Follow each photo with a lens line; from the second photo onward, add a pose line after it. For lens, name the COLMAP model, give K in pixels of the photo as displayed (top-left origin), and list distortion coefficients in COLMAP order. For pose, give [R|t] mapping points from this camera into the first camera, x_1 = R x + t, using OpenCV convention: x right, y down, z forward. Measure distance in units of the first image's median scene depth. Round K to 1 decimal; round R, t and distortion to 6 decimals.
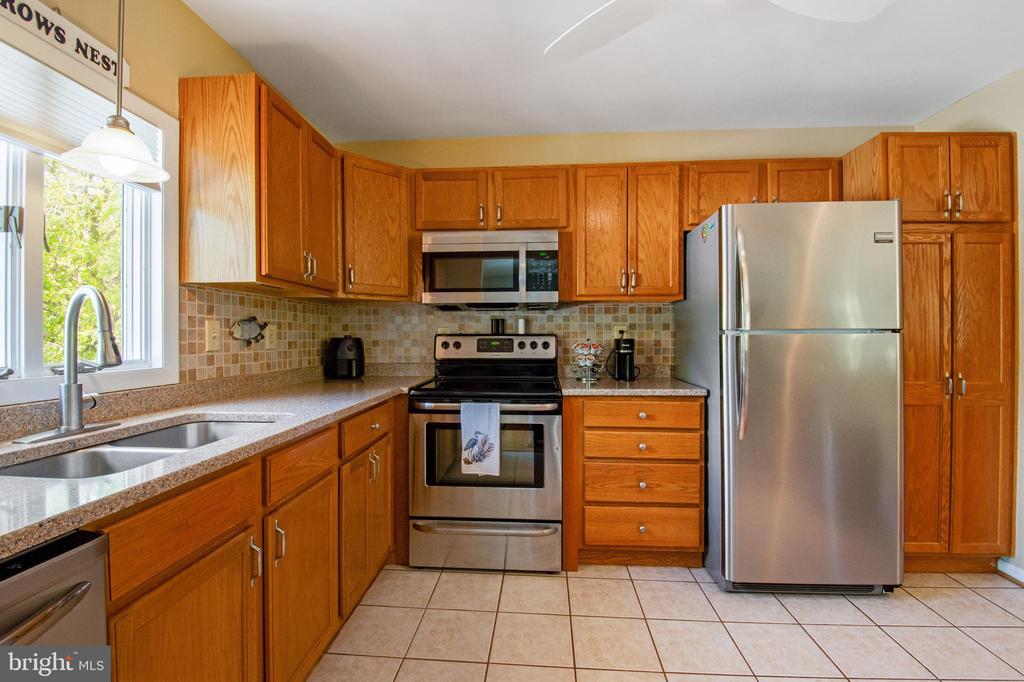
lens RADIAL K [[454.9, 0, 512.5], [0, 454.9, 339.2], [0, 0, 1]] dist [0.000110, -0.014900]
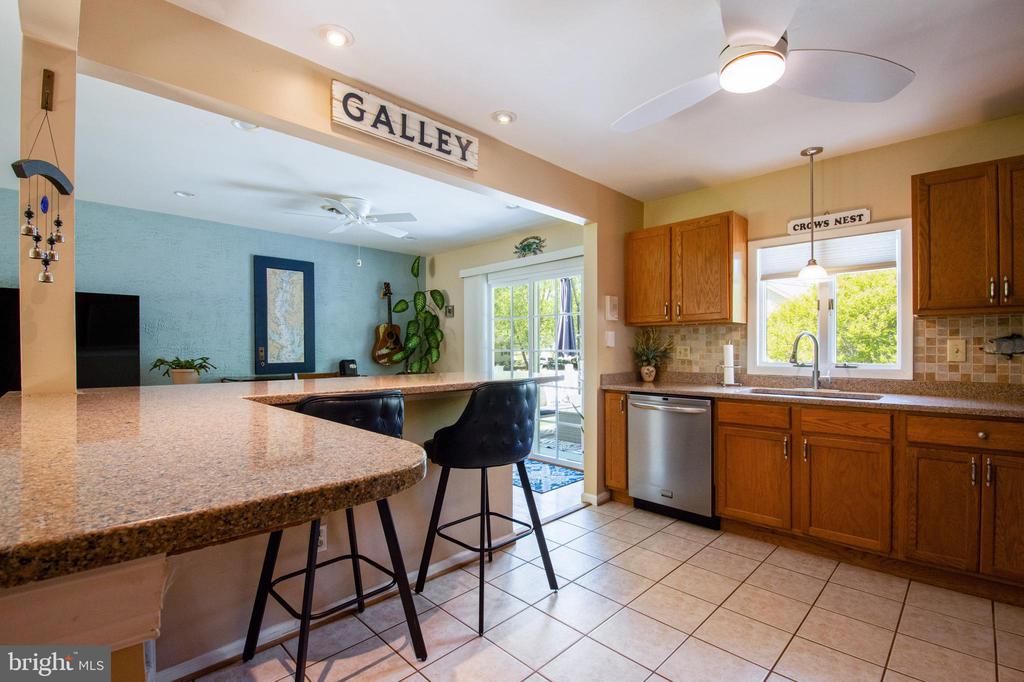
lens RADIAL K [[458.9, 0, 513.3], [0, 458.9, 351.7], [0, 0, 1]] dist [0.000007, -0.000013]
pose [[-0.652486, 0.008215, -0.757756, 0.980245], [0.000385, 0.999945, 0.010509, -0.015006], [0.757801, 0.006565, -0.652453, 0.675635]]
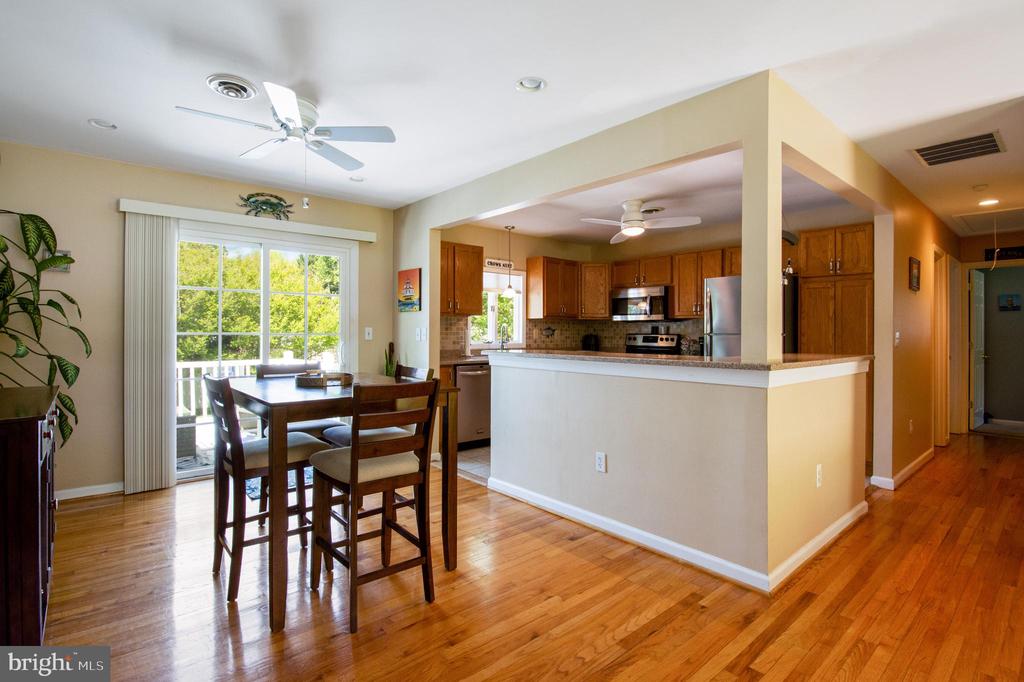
lens RADIAL K [[494.5, 0, 510.6], [0, 494.5, 332.3], [0, 0, 1]] dist [0.000550, -0.000022]
pose [[0.706255, 0.005413, -0.707937, 1.263220], [-0.009313, 0.999955, -0.001646, -0.009898], [0.707897, 0.007755, 0.706273, -1.192651]]
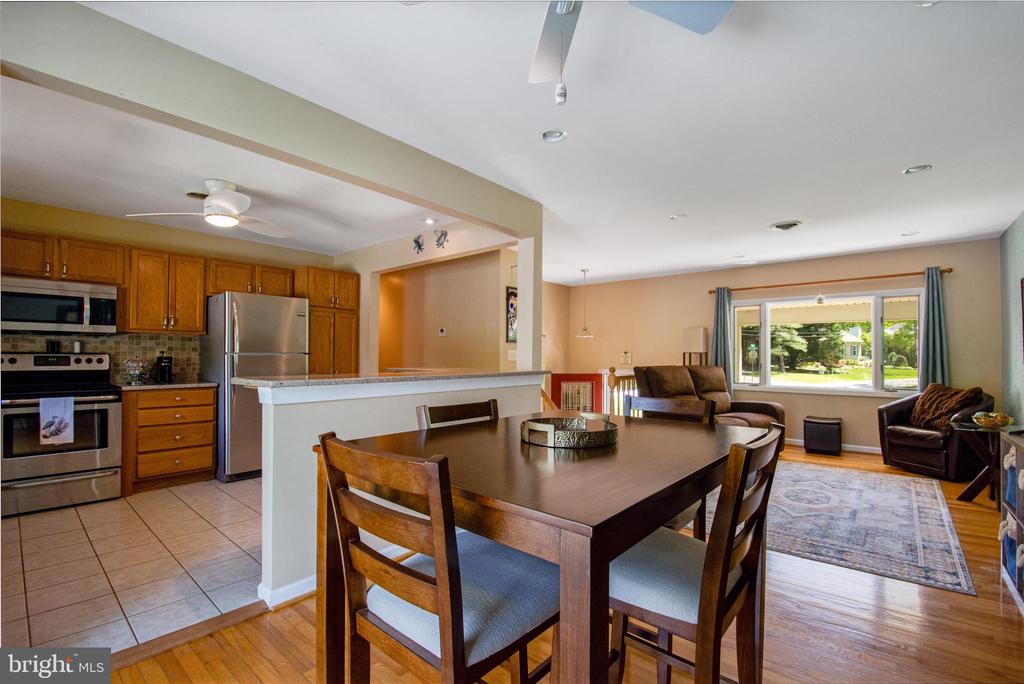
lens RADIAL K [[448.4, 0, 513.7], [0, 448.4, 350.7], [0, 0, 1]] dist [-0.000341, -0.017176]
pose [[0.594849, 0.015999, 0.803678, -0.309926], [-0.001272, 0.999819, -0.018963, 0.007112], [-0.803836, 0.010258, 0.594762, -1.004282]]
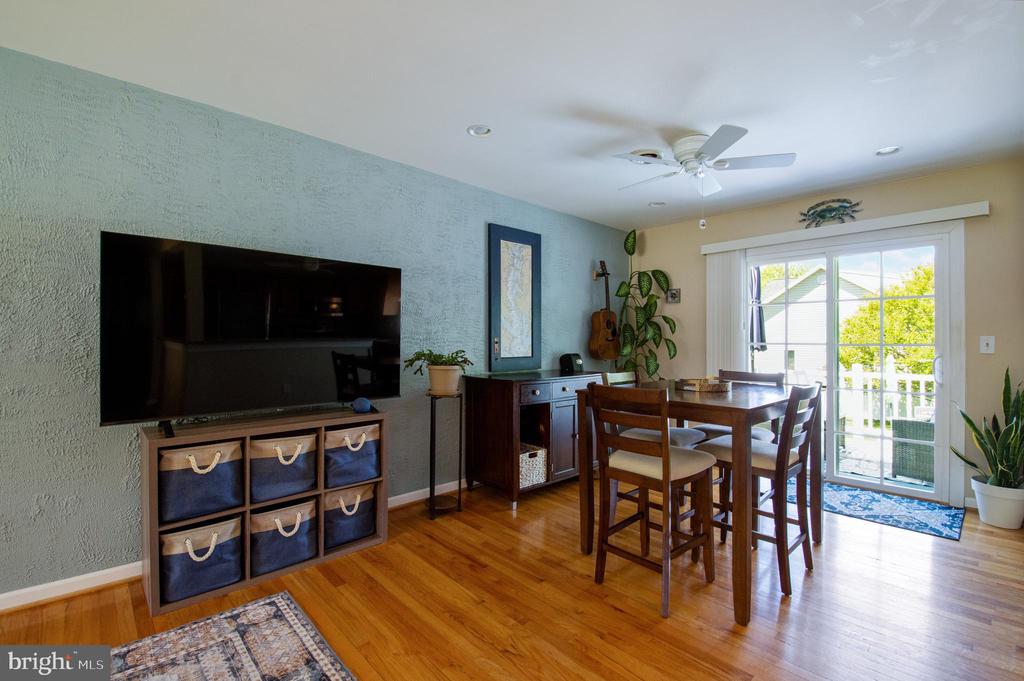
lens RADIAL K [[454.9, 0, 512.5], [0, 454.9, 338.7], [0, 0, 1]] dist [0.000110, -0.014900]
pose [[-0.678676, -0.004386, -0.734425, 1.297222], [-0.005980, 0.999982, -0.000446, -0.010700], [0.734413, 0.004089, -0.678690, -0.314452]]
